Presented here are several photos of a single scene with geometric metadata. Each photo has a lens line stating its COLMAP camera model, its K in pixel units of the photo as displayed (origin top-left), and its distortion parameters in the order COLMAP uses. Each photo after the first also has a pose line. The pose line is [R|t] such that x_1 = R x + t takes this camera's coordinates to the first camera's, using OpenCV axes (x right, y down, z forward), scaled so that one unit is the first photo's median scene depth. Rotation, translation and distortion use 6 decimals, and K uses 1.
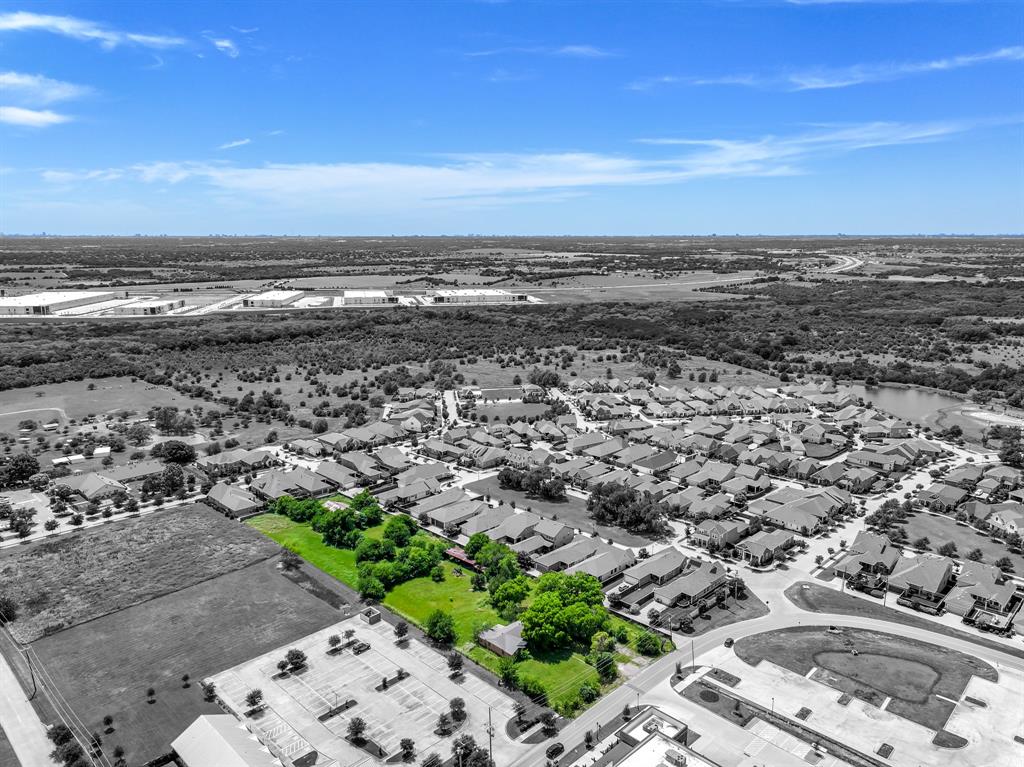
lens RADIAL K [[730.7, 0, 518.2], [0, 730.7, 385.8], [0, 0, 1]] dist [0.000860, 0.019113]
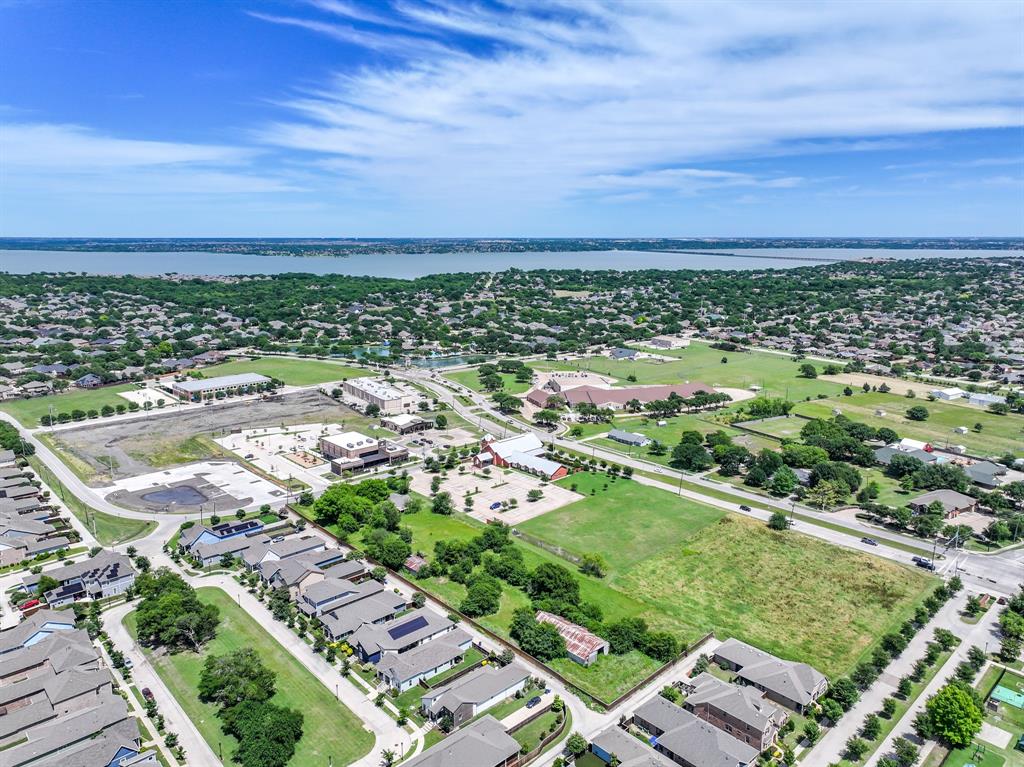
lens RADIAL K [[716.1, 0, 525.8], [0, 716.1, 401.6], [0, 0, 1]] dist [0.005646, 0.004141]
pose [[-0.999740, -0.003479, 0.022535, -0.193489], [0.006261, 0.908441, 0.417966, -0.281567], [-0.021926, 0.417998, -0.908183, 1.410406]]
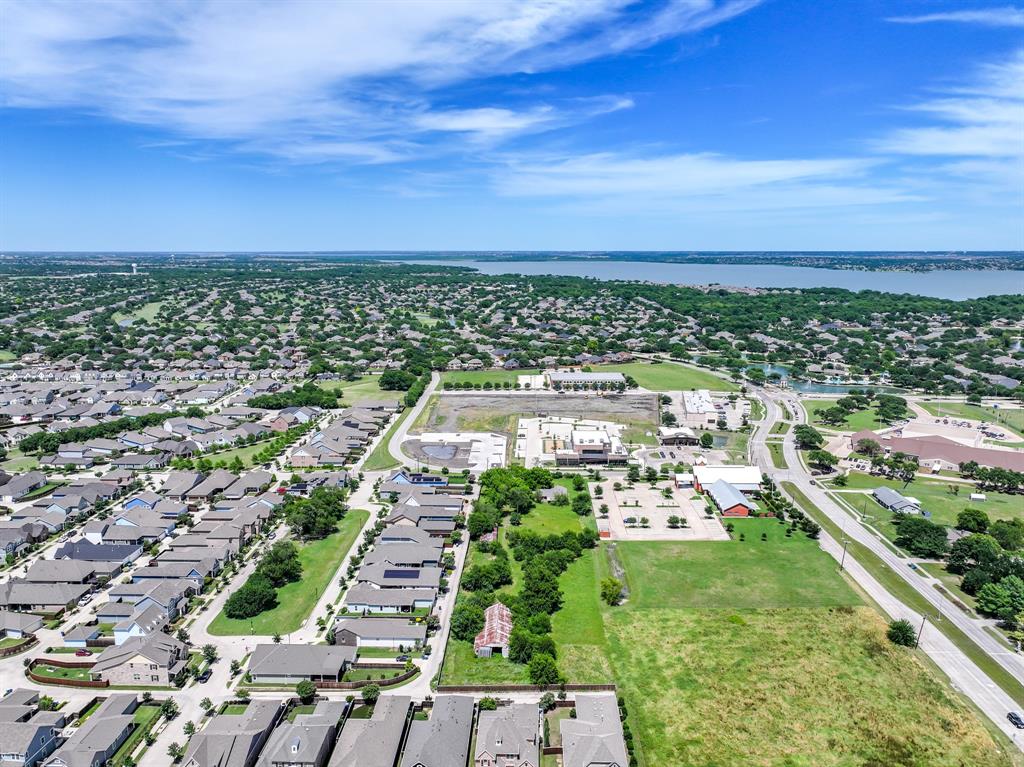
lens RADIAL K [[730.7, 0, 518.2], [0, 730.7, 385.8], [0, 0, 1]] dist [0.000860, 0.019113]
pose [[-0.695641, -0.130835, 0.706375, -0.670891], [0.146105, 0.936959, 0.317429, -0.251958], [-0.703376, 0.324022, -0.632671, 1.263793]]
